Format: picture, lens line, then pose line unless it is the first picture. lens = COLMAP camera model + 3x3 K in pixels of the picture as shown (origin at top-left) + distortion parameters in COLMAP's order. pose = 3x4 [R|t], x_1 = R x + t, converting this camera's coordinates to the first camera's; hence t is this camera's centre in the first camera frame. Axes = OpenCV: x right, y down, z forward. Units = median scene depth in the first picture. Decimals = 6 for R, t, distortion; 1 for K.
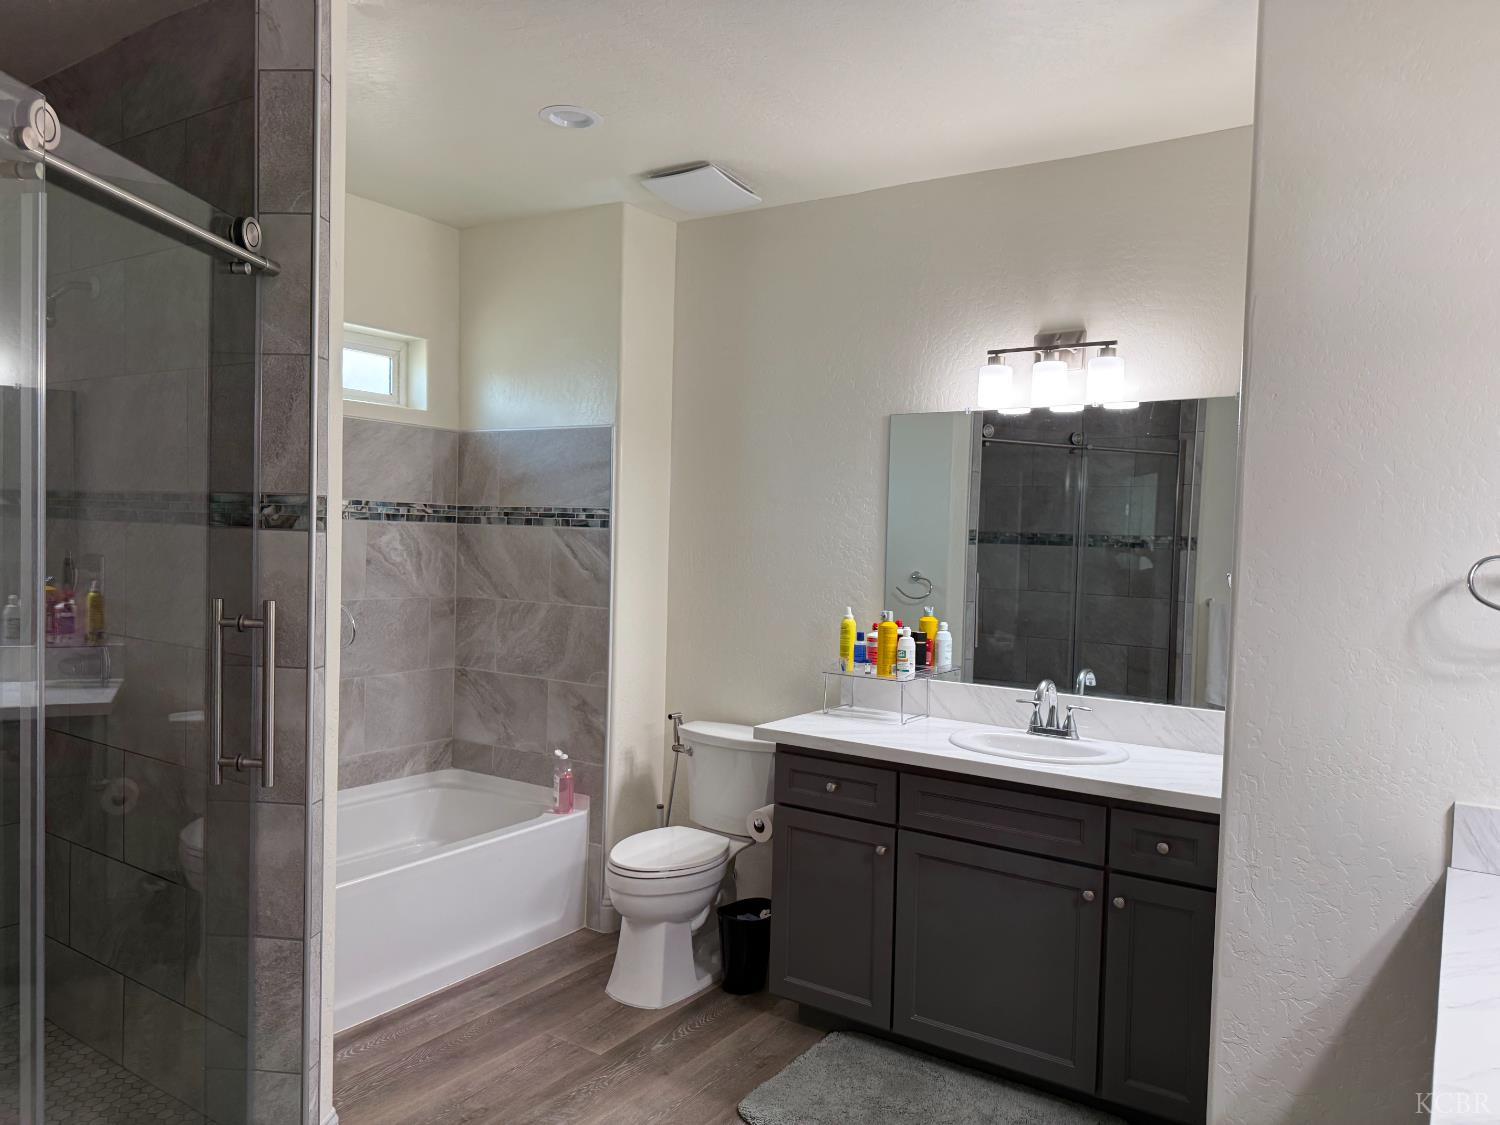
lens RADIAL K [[1059.5, 0, 741.7], [0, 1059.5, 568.8], [0, 0, 1]] dist [0.054300, -0.065139]
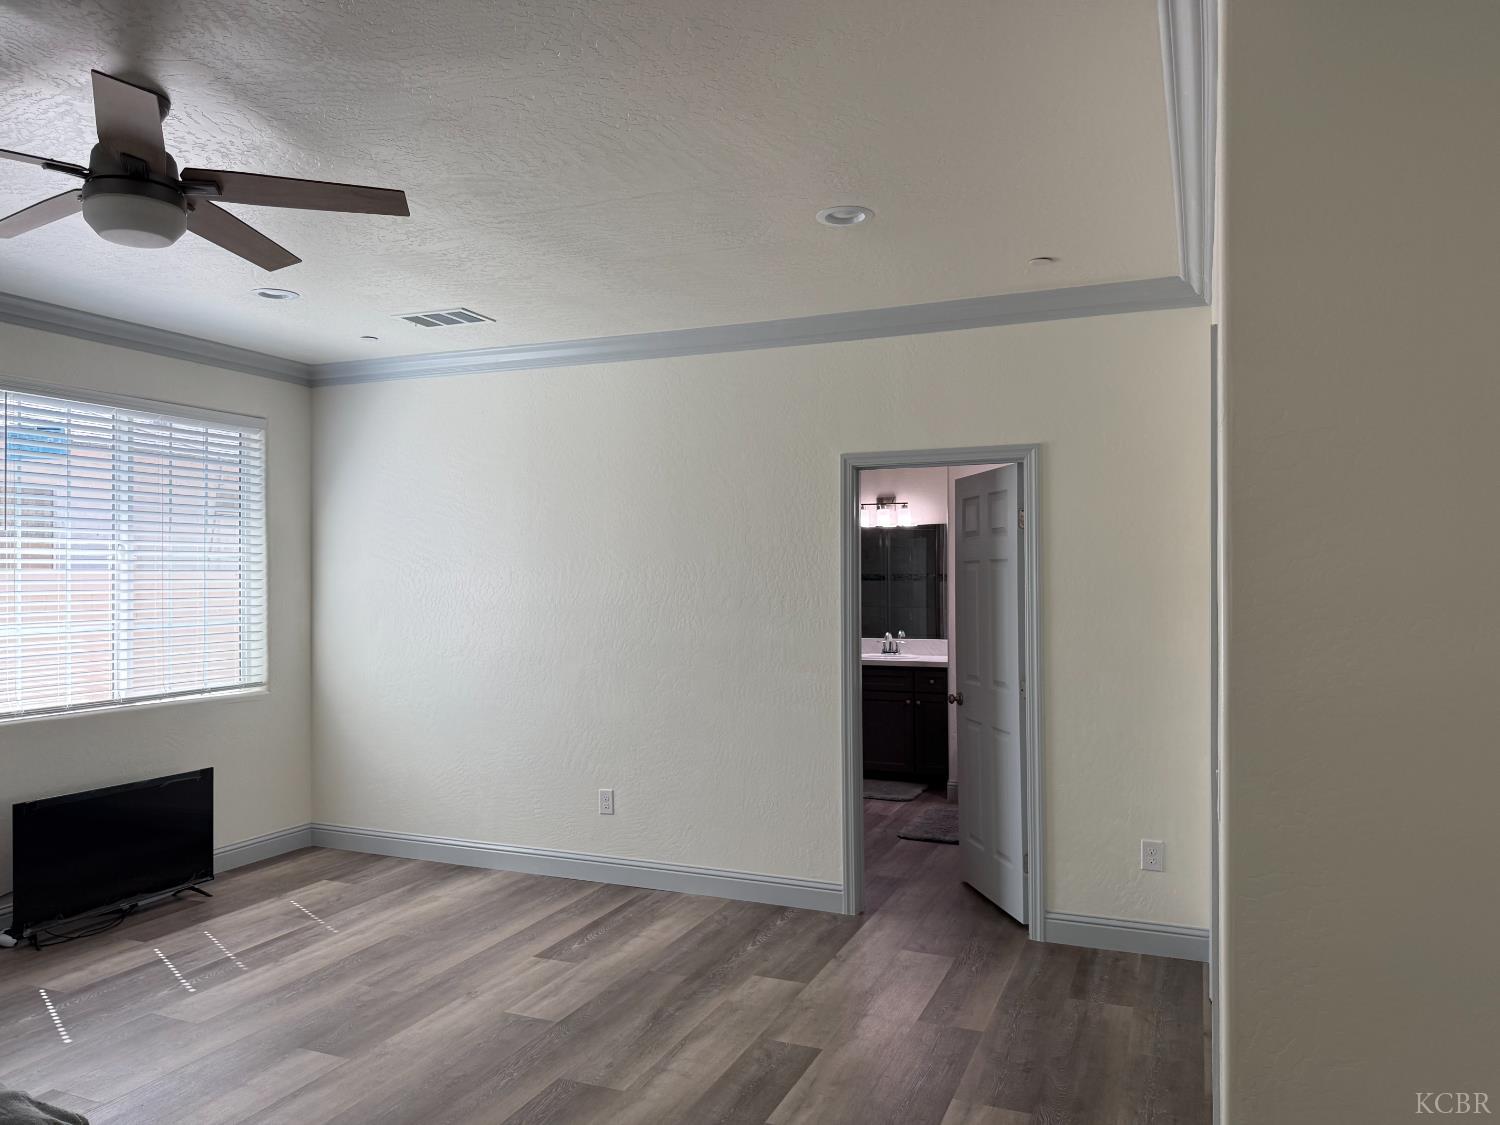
lens RADIAL K [[1059.5, 0, 740.0], [0, 1059.5, 550.4], [0, 0, 1]] dist [0.054300, -0.065139]
pose [[0.981691, -0.025860, 0.188715, -0.481629], [0.036533, 0.997910, -0.053296, 0.025268], [-0.186943, 0.059214, 0.980585, -1.295664]]
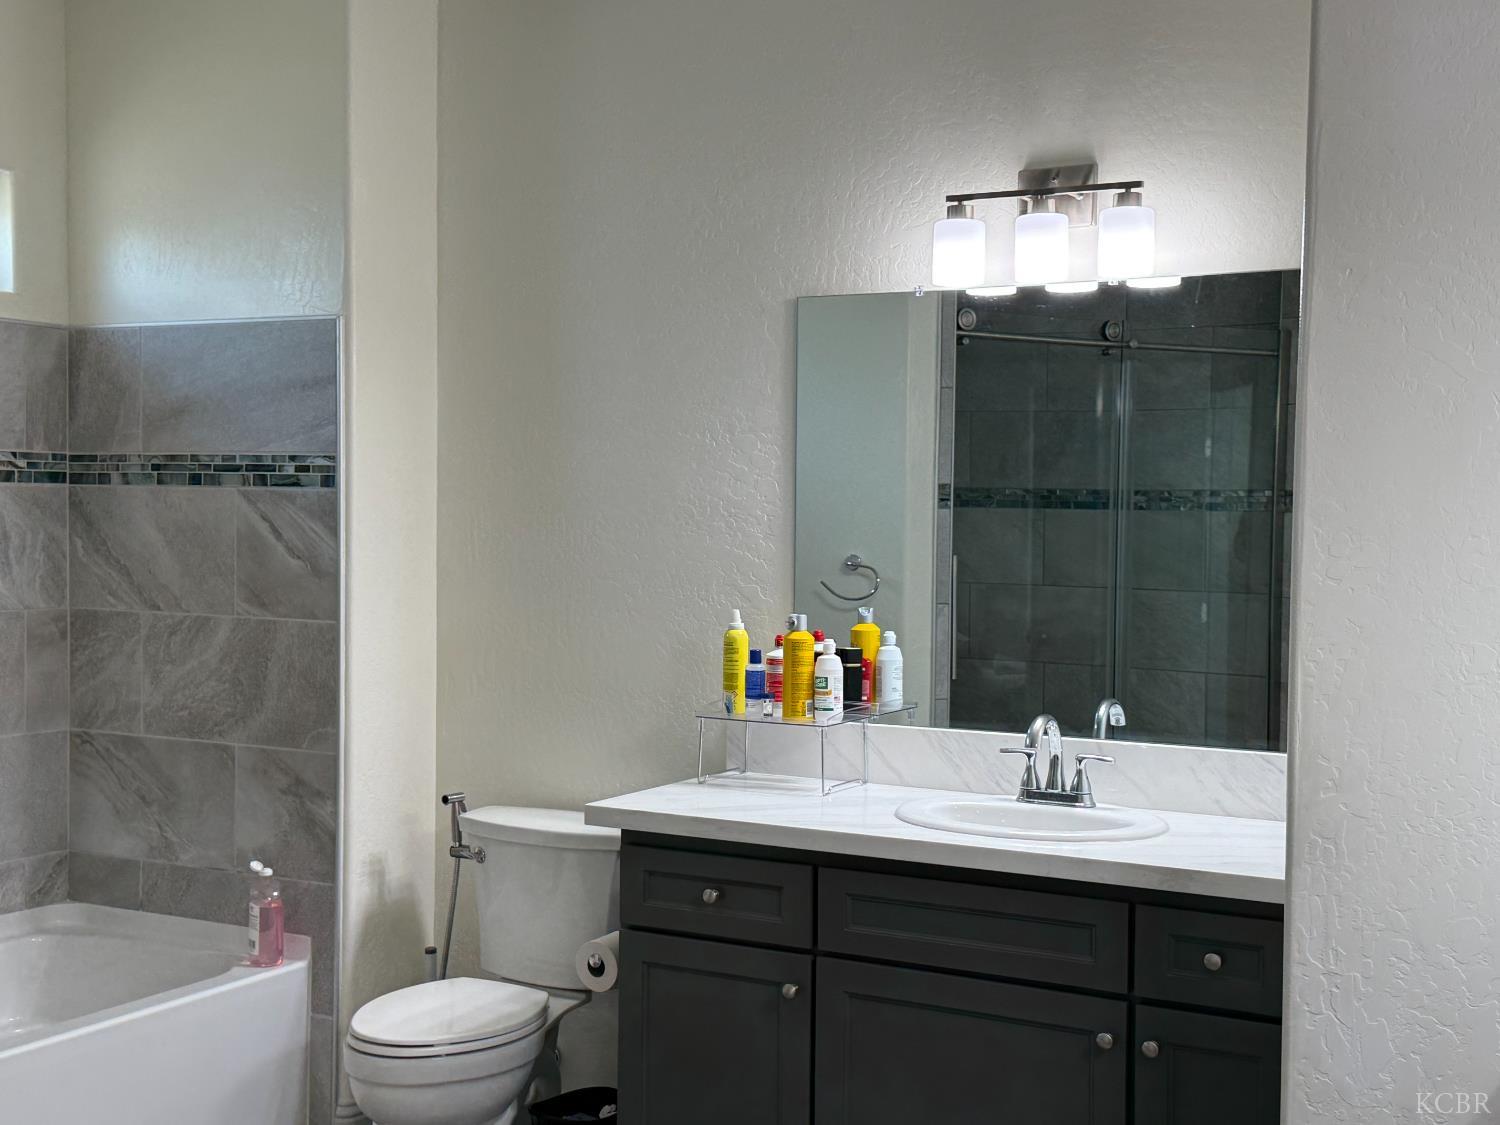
lens RADIAL K [[1913.5, 0, 747.9], [0, 1913.5, 563.8], [0, 0, 1]] dist [0.055704, 0.000000]
pose [[0.995127, -0.018843, 0.096781, 0.000797], [0.018816, 0.999822, 0.001187, 0.007961], [-0.096786, 0.000640, 0.995305, -0.105631]]
